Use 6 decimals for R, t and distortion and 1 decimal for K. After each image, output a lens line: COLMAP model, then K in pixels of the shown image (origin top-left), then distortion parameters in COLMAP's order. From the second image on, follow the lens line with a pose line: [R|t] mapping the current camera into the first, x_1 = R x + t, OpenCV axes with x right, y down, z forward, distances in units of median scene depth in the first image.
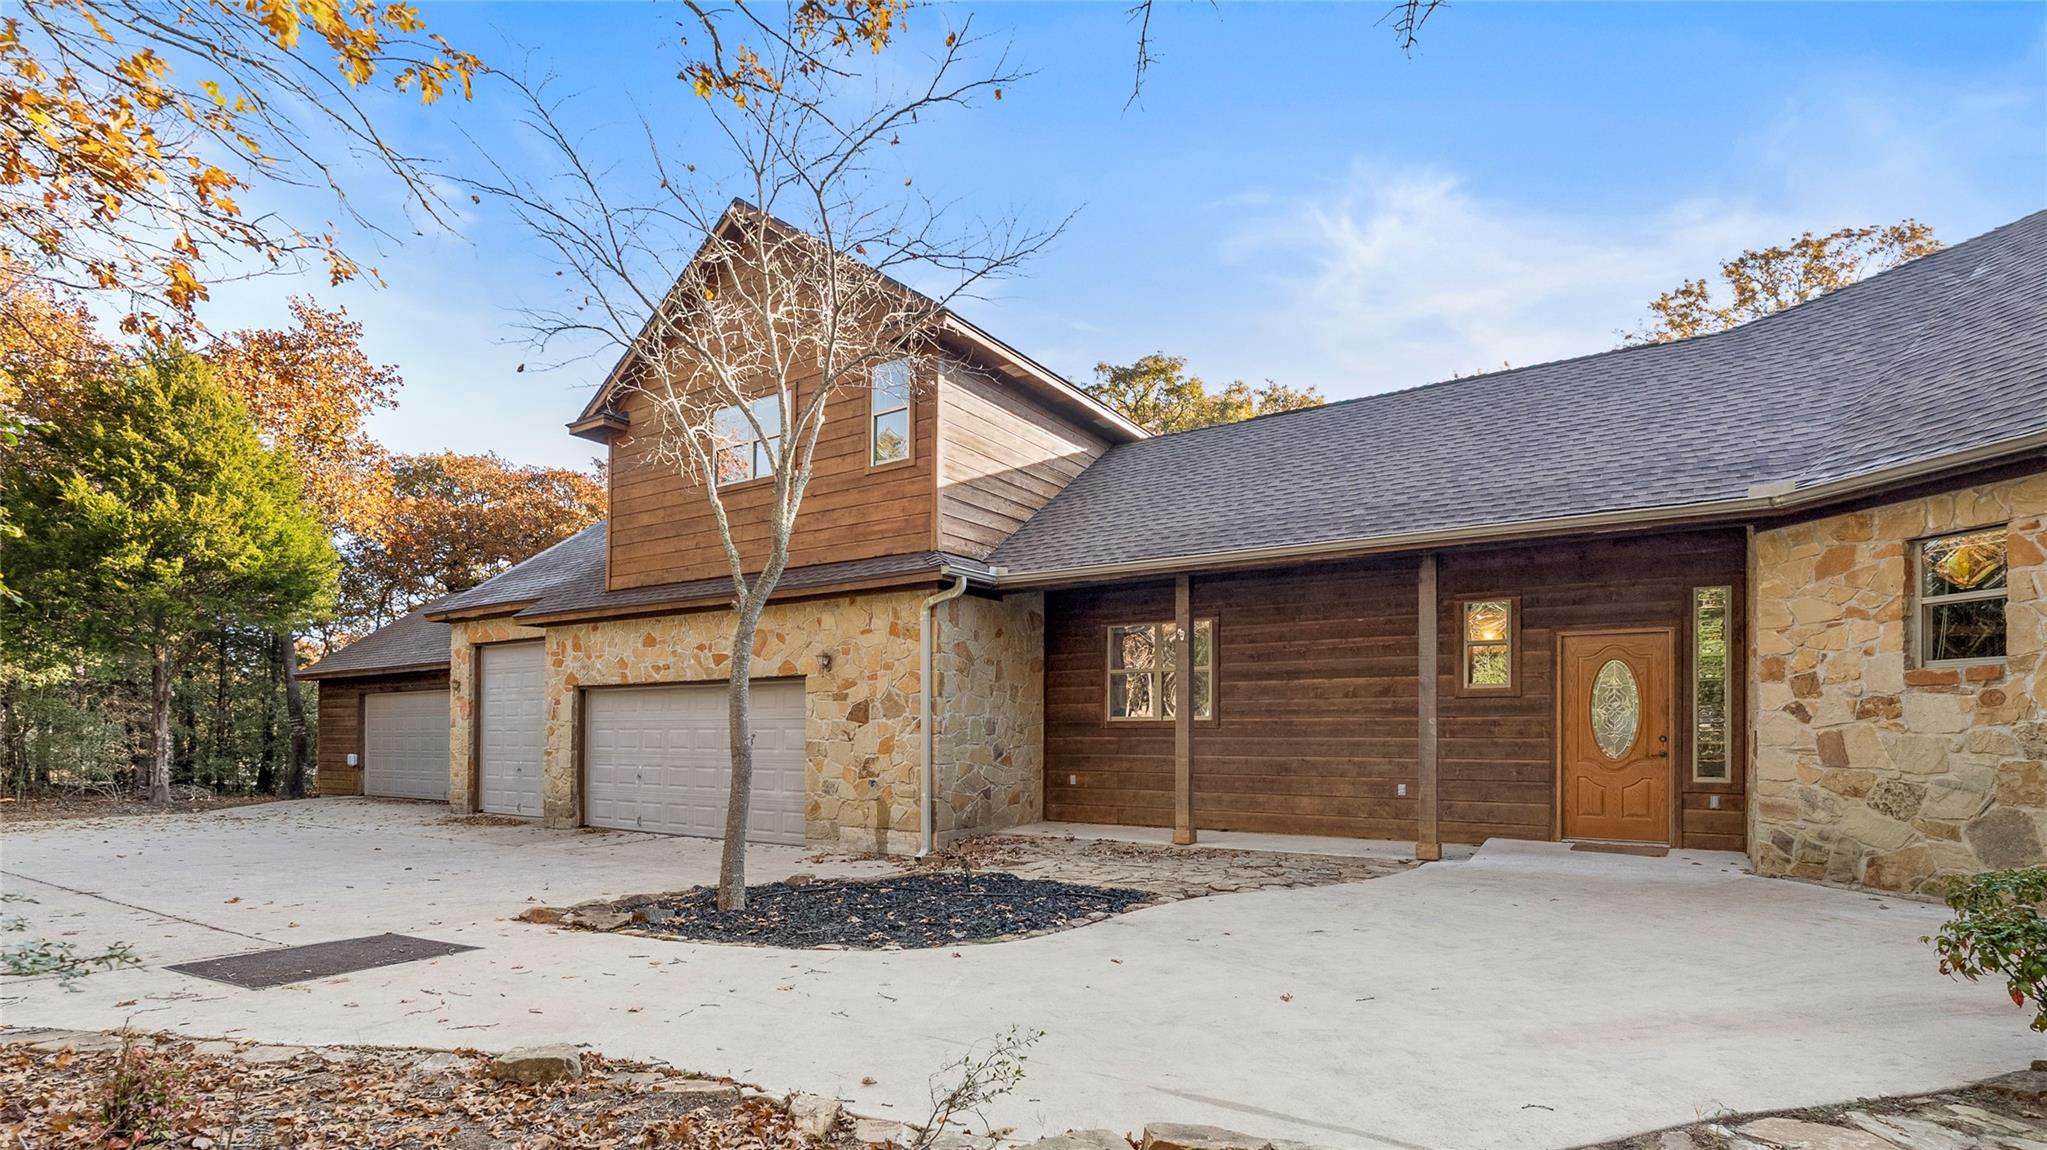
lens RADIAL K [[955.0, 0, 1026.7], [0, 955.0, 593.3], [0, 0, 1]] dist [-0.003457, -0.000312]
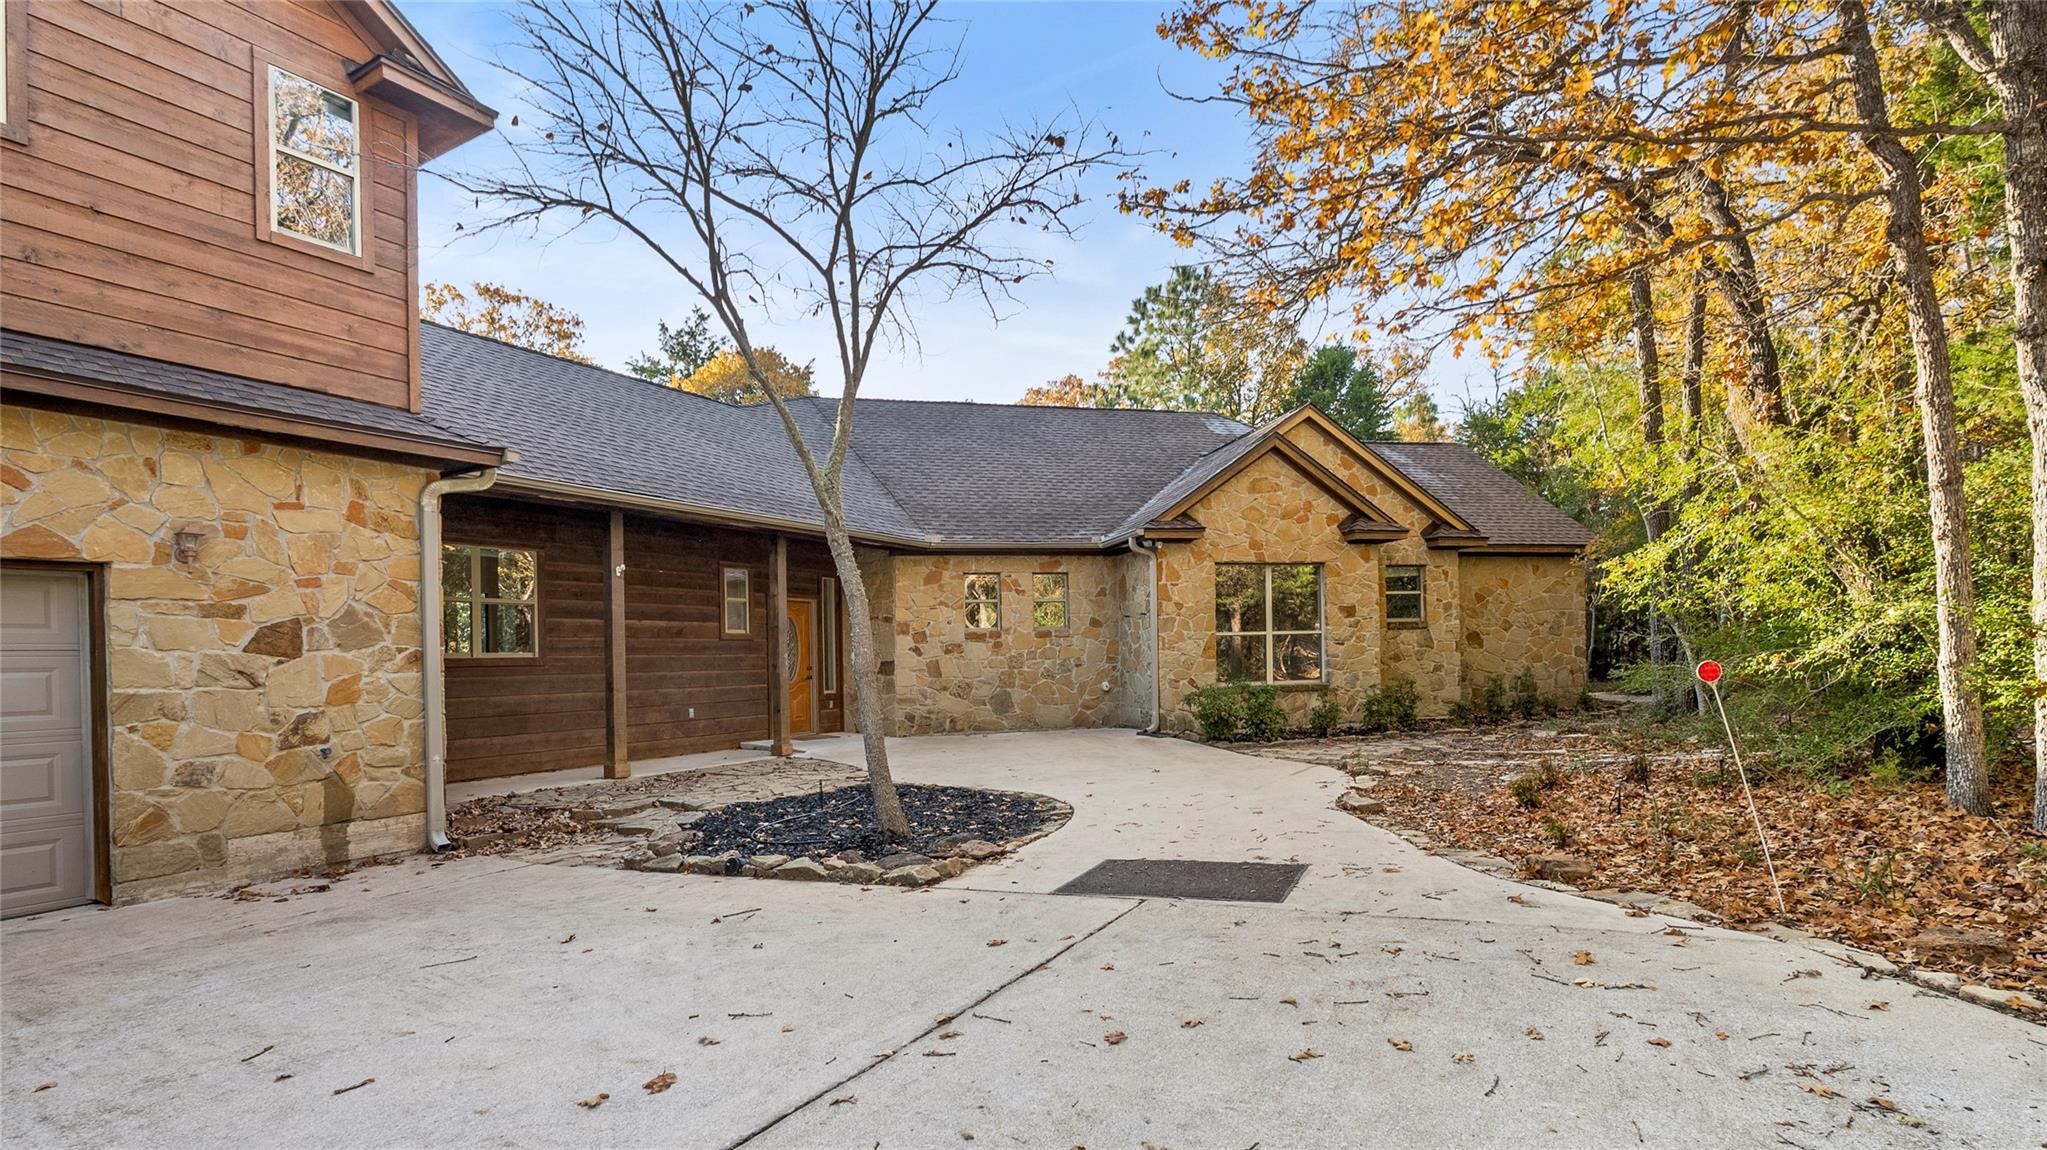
lens RADIAL K [[955.0, 0, 1026.7], [0, 955.0, 593.3], [0, 0, 1]] dist [-0.003457, -0.000312]
pose [[-0.028241, 0.074590, 0.996814, -0.835080], [-0.113469, 0.990527, -0.077334, 0.095407], [-0.993140, -0.115292, -0.019509, 0.592217]]
